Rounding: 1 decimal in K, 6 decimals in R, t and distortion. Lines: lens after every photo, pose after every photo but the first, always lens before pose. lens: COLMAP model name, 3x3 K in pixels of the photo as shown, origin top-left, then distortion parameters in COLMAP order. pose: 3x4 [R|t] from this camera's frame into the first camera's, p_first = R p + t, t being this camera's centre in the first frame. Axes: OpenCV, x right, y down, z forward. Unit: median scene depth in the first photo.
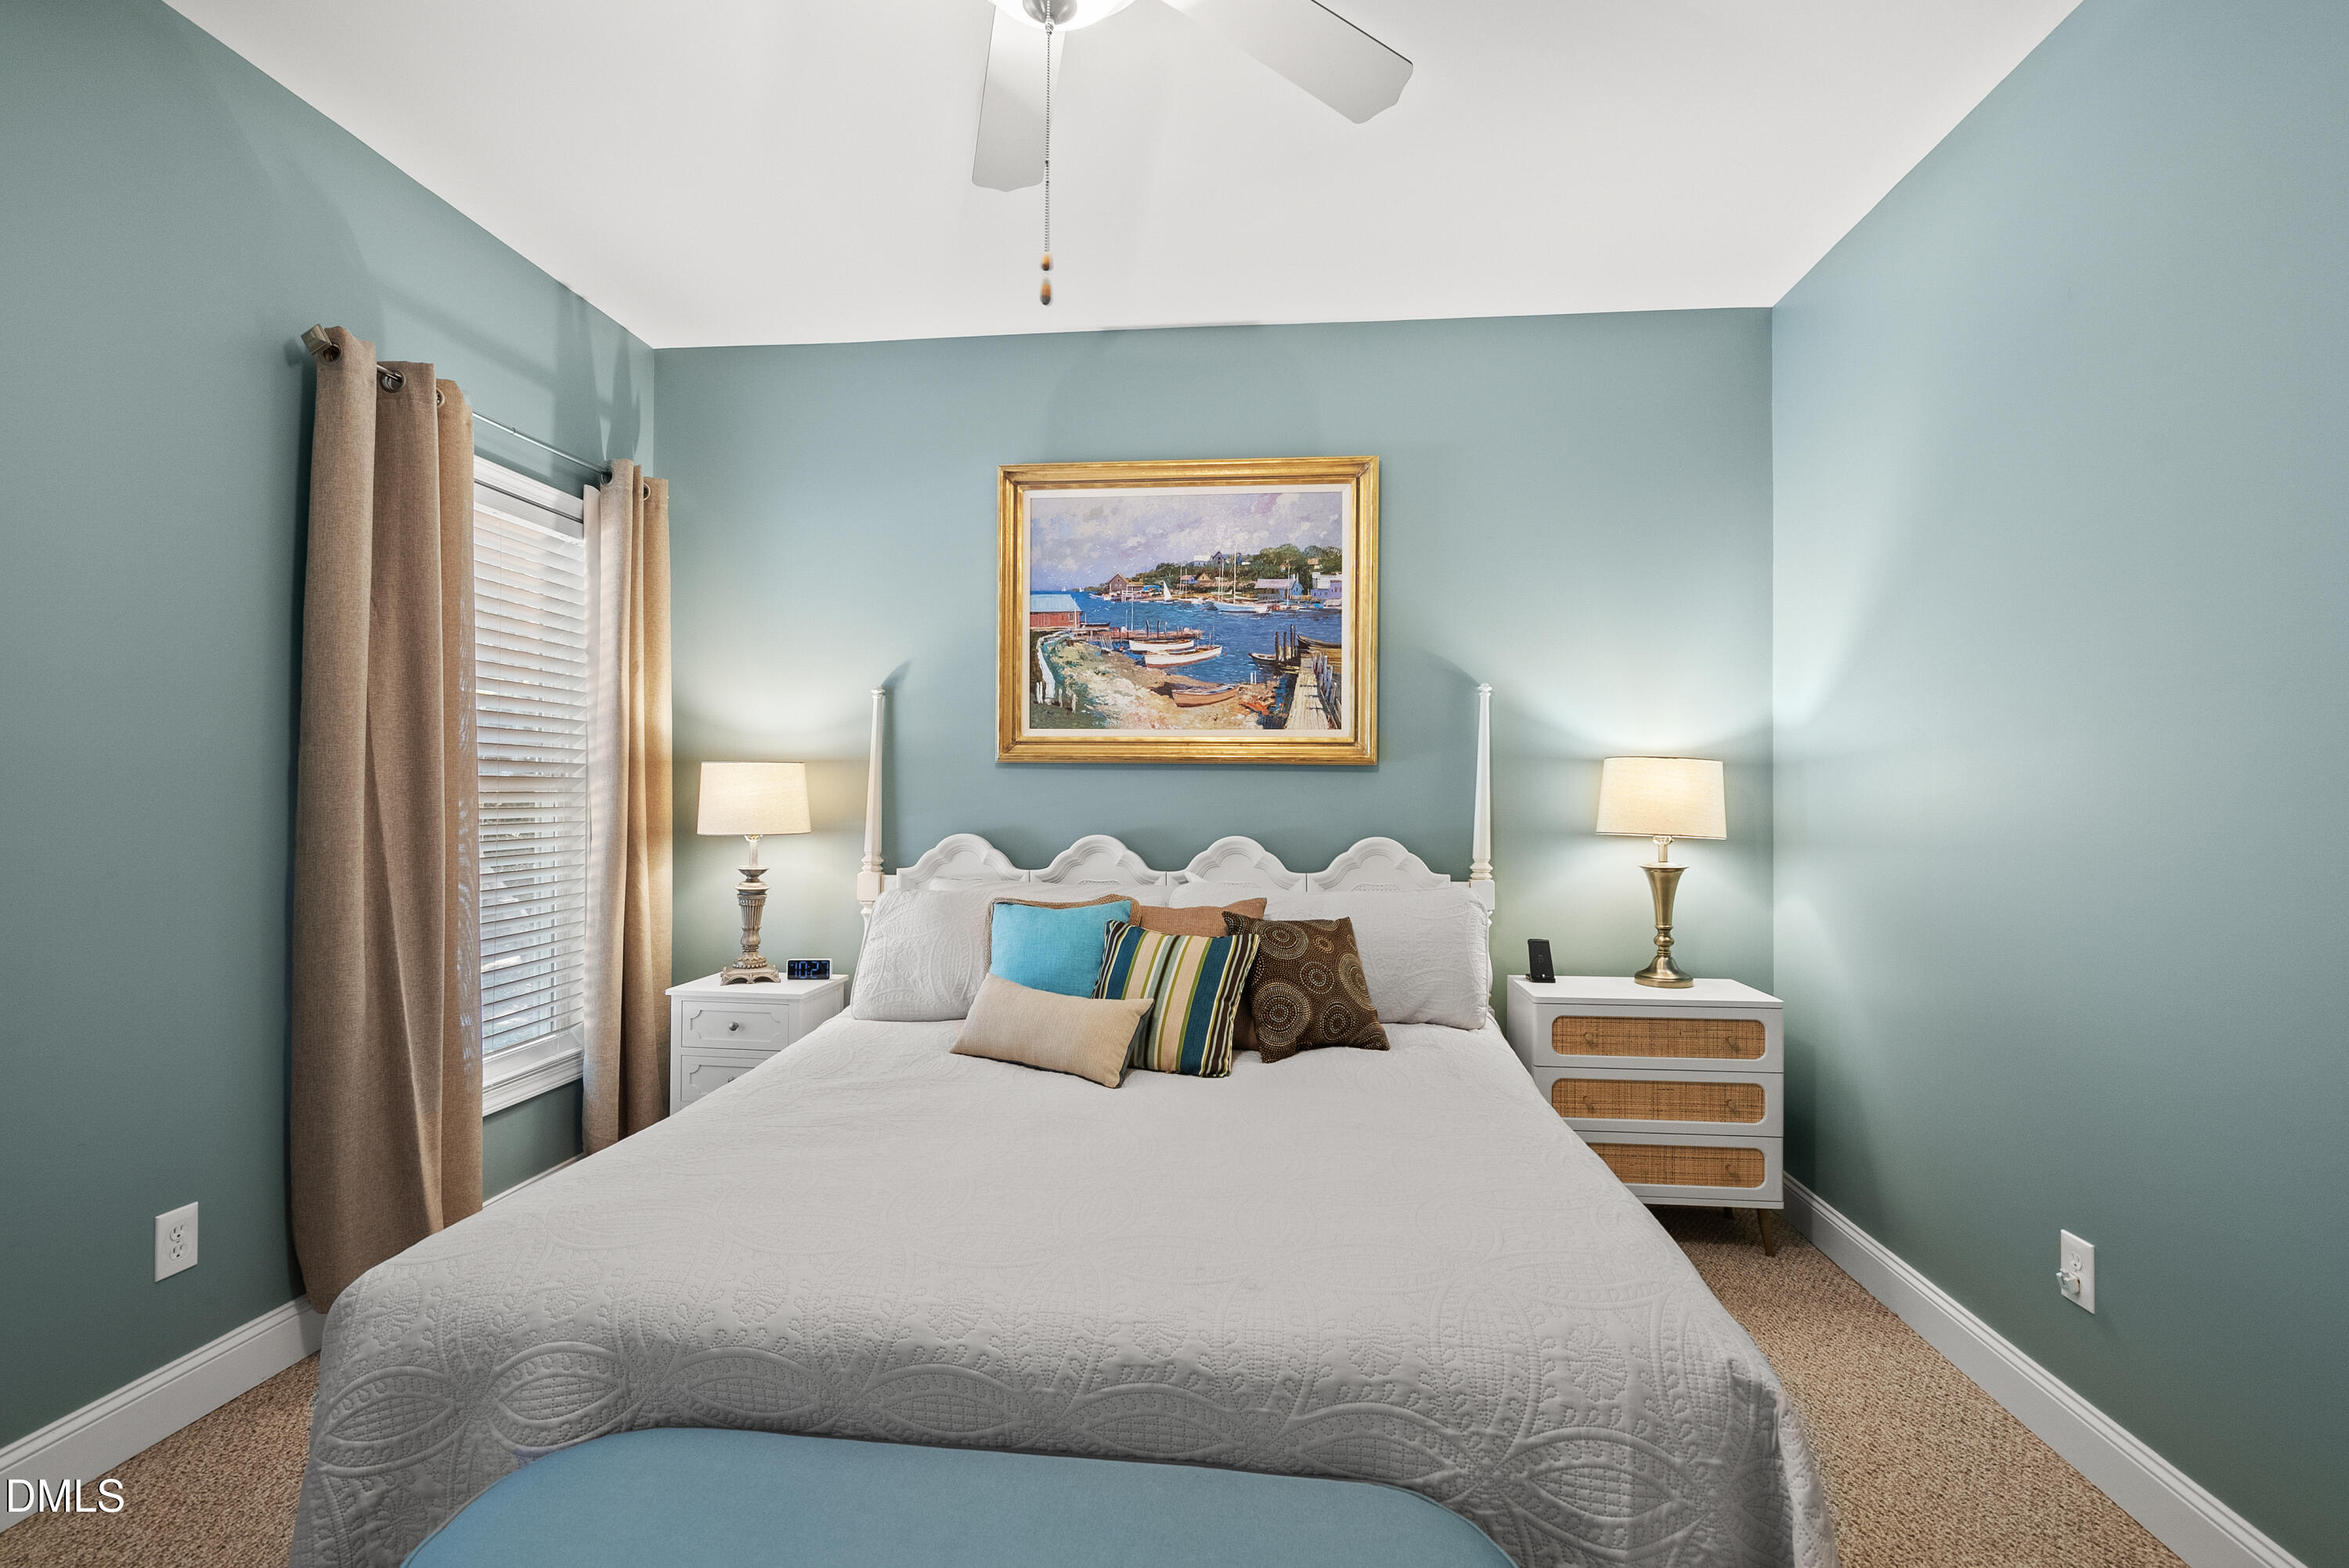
lens RADIAL K [[1090.2, 0, 1172.3], [0, 1090.2, 791.8], [0, 0, 1]] dist [-0.012156, 0.009529]
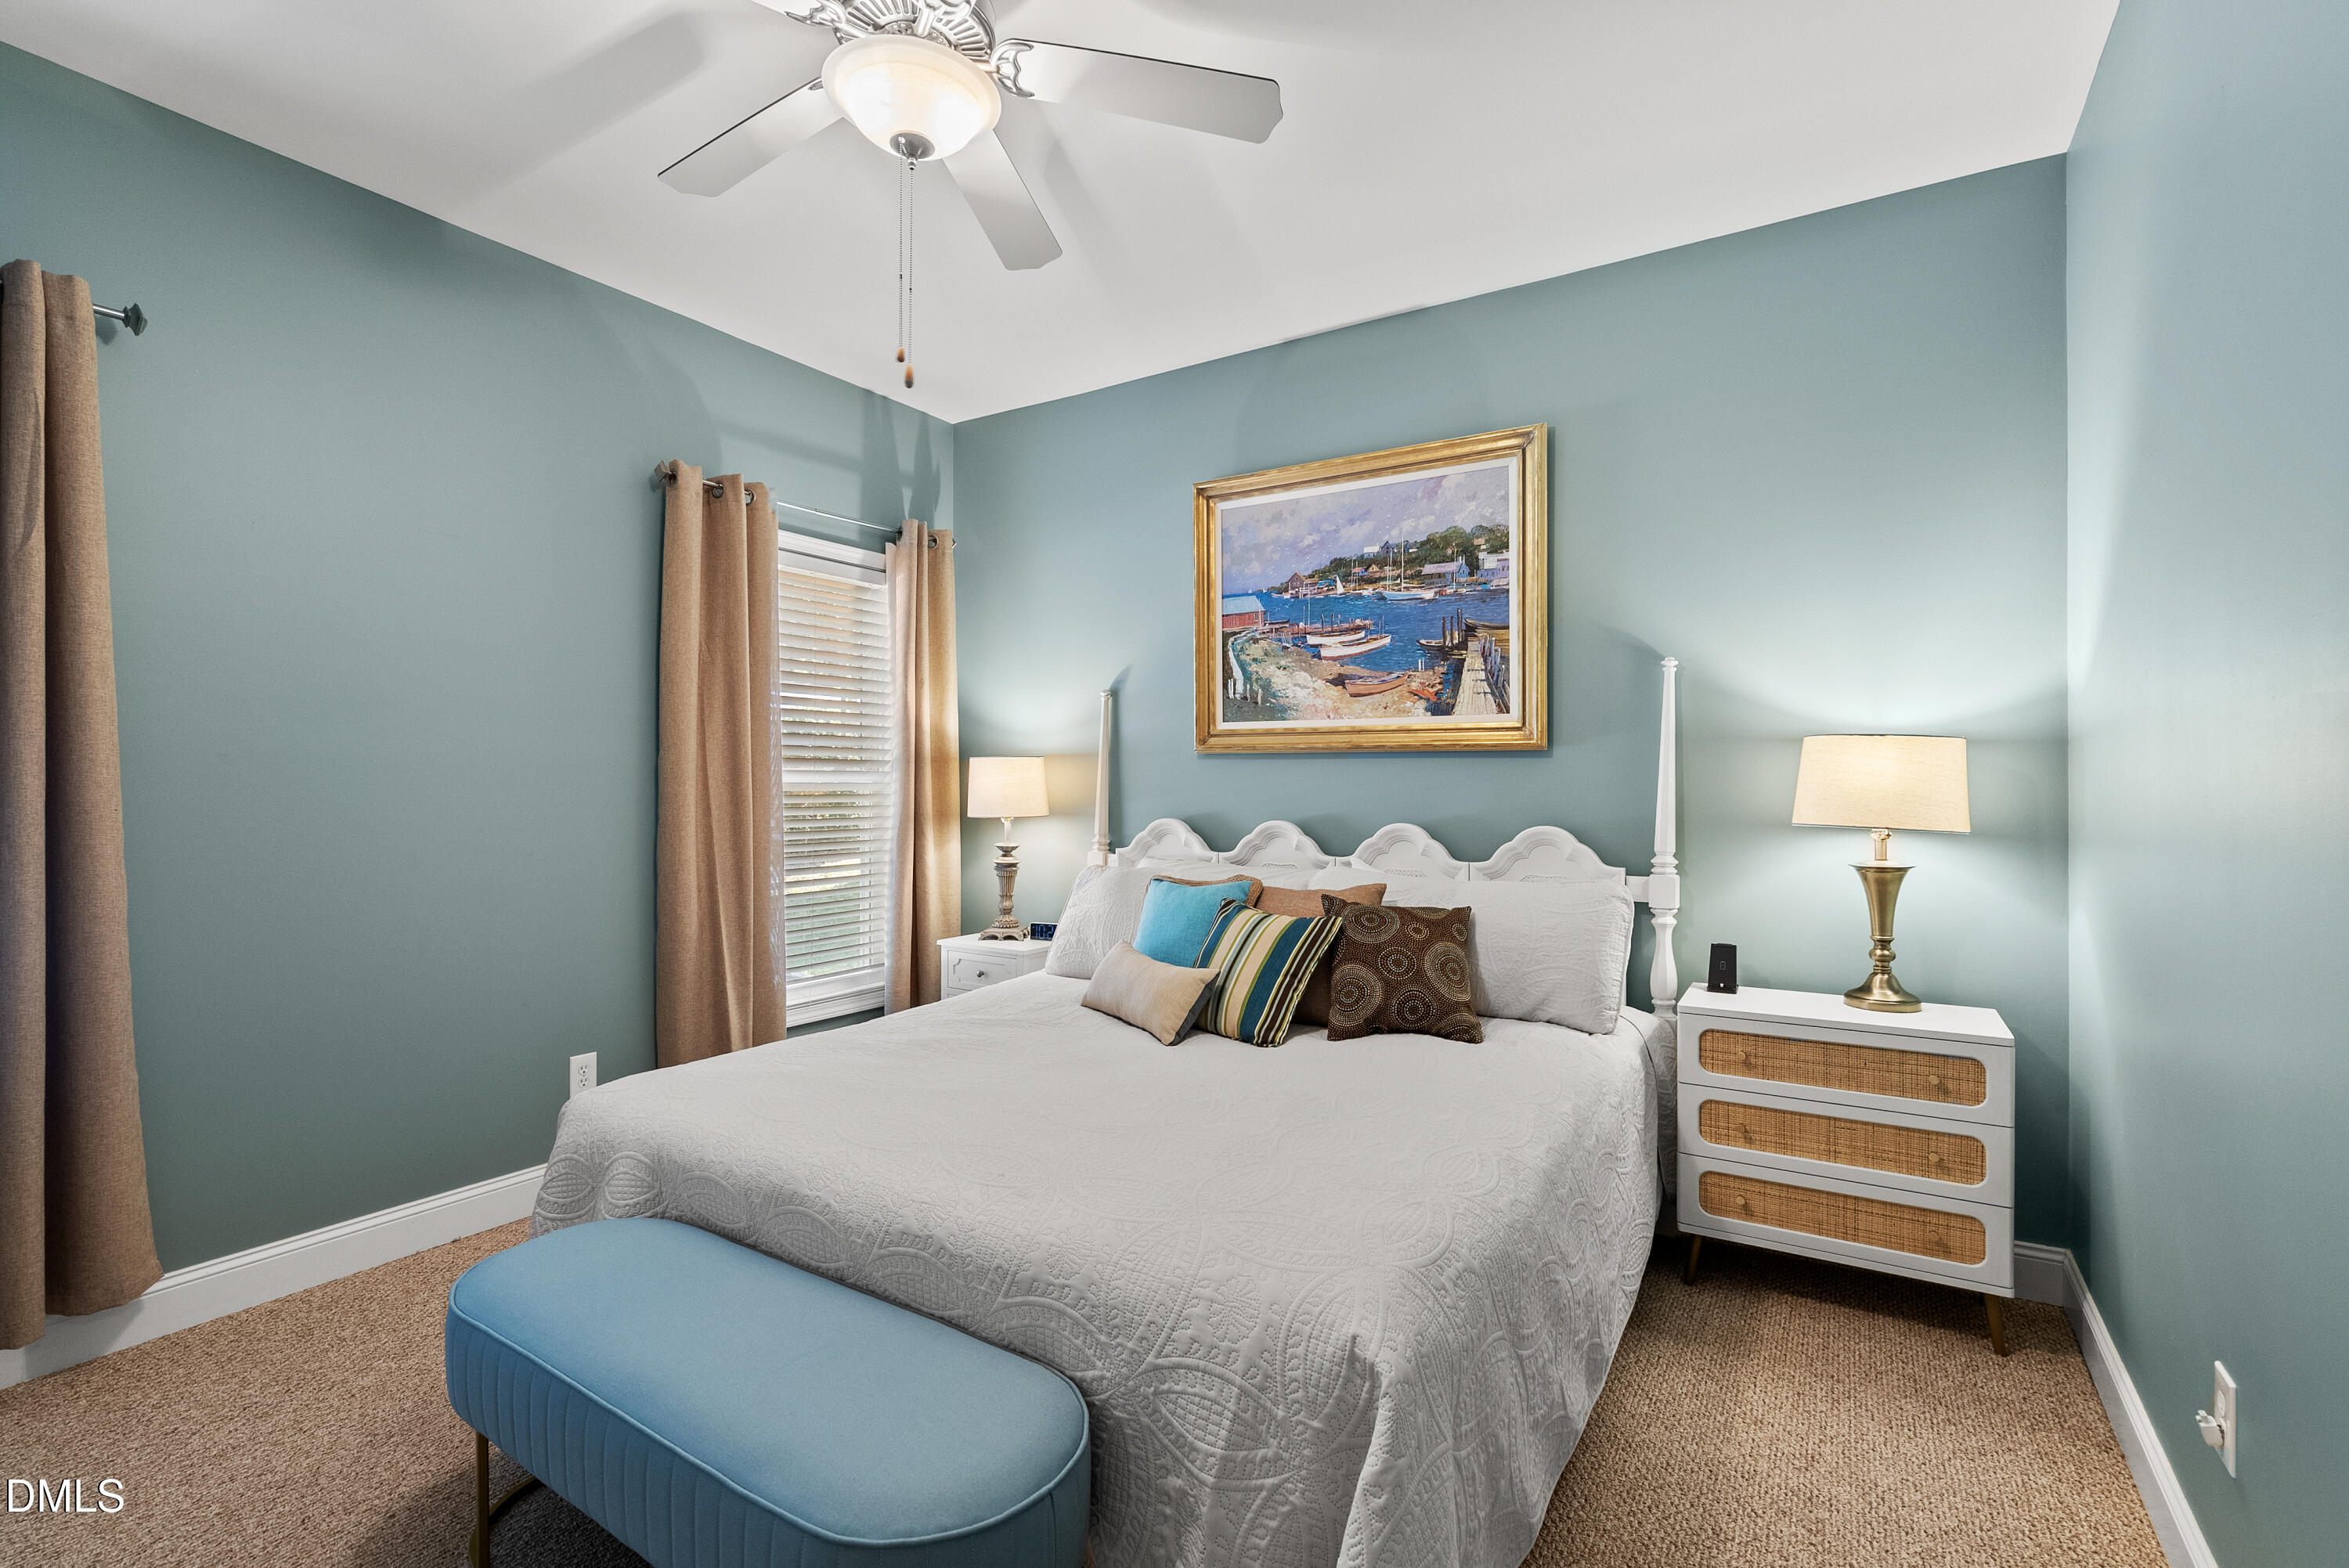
lens RADIAL K [[1090.2, 0, 1172.3], [0, 1090.2, 791.8], [0, 0, 1]] dist [-0.012156, 0.009529]
pose [[0.889075, -0.000987, -0.457761, 0.345338], [0.004211, 0.999973, 0.006021, 0.004839], [0.457743, -0.007281, 0.889055, 0.011652]]
